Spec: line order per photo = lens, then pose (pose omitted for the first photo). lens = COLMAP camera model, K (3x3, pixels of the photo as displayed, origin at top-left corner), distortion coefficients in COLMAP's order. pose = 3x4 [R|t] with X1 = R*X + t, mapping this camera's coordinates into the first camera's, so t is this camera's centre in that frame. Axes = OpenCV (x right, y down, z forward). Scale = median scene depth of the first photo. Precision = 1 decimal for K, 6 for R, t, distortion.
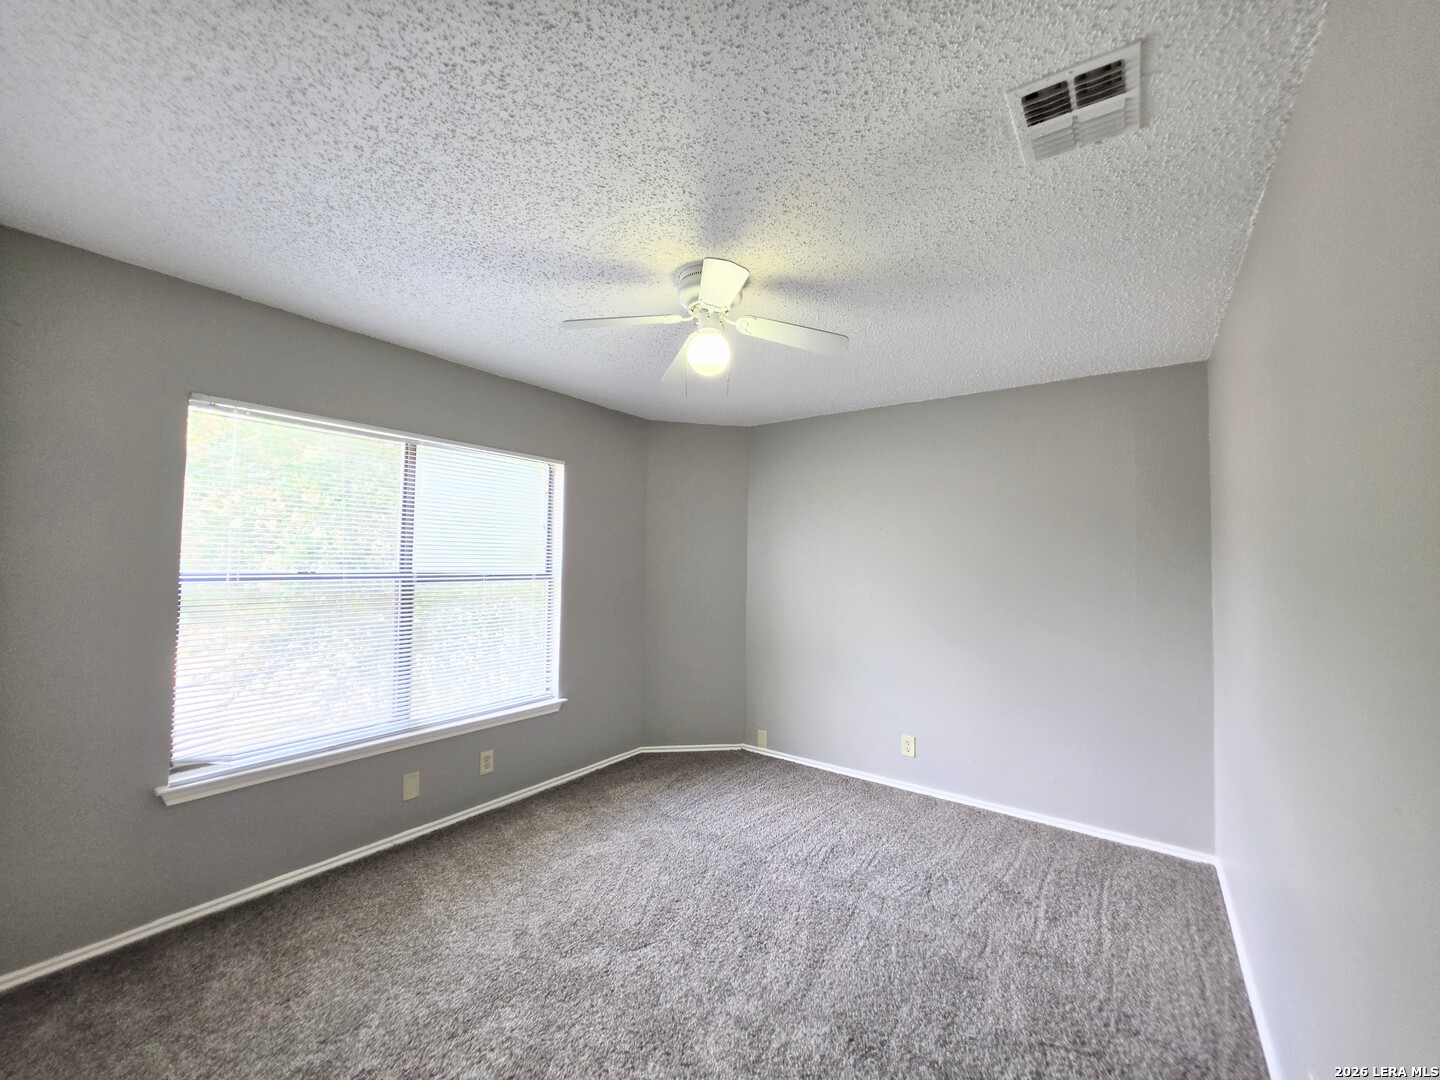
lens RADIAL K [[579.4, 0, 724.1], [0, 579.4, 534.6], [0, 0, 1]] dist [-0.008146, 0.002488]
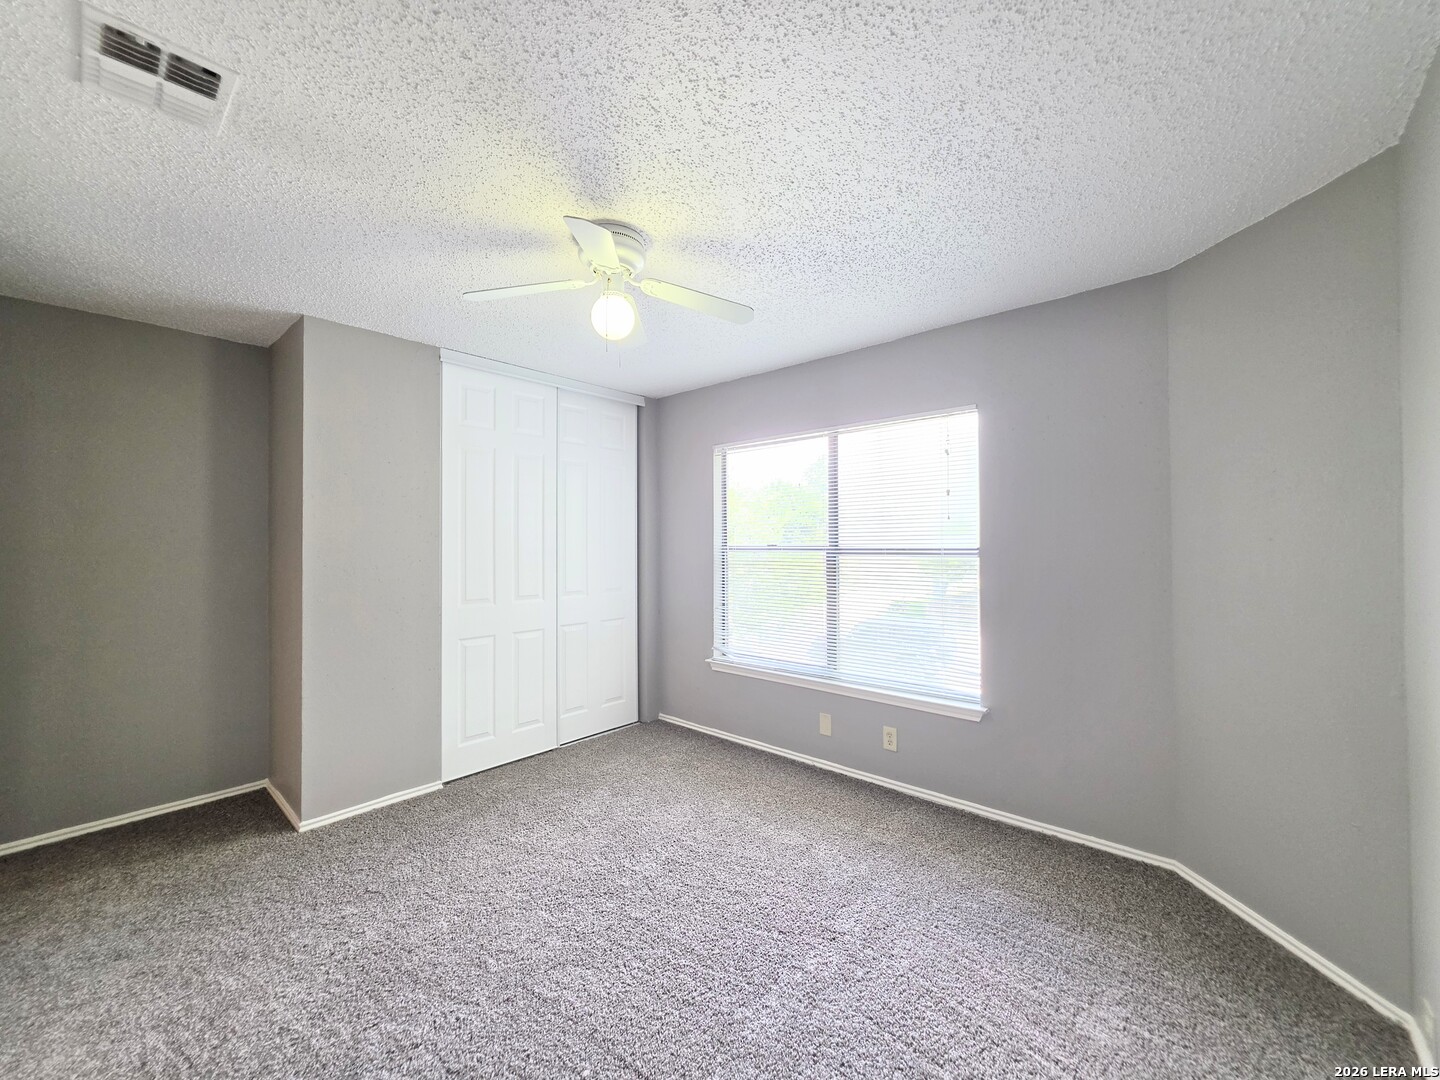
lens RADIAL K [[579.4, 0, 724.0], [0, 579.4, 531.7], [0, 0, 1]] dist [-0.008146, 0.002488]
pose [[-0.103615, -0.032418, -0.994089, 0.637445], [0.045798, 0.998253, -0.037328, 0.068336], [0.993563, -0.049395, -0.101949, 0.872800]]
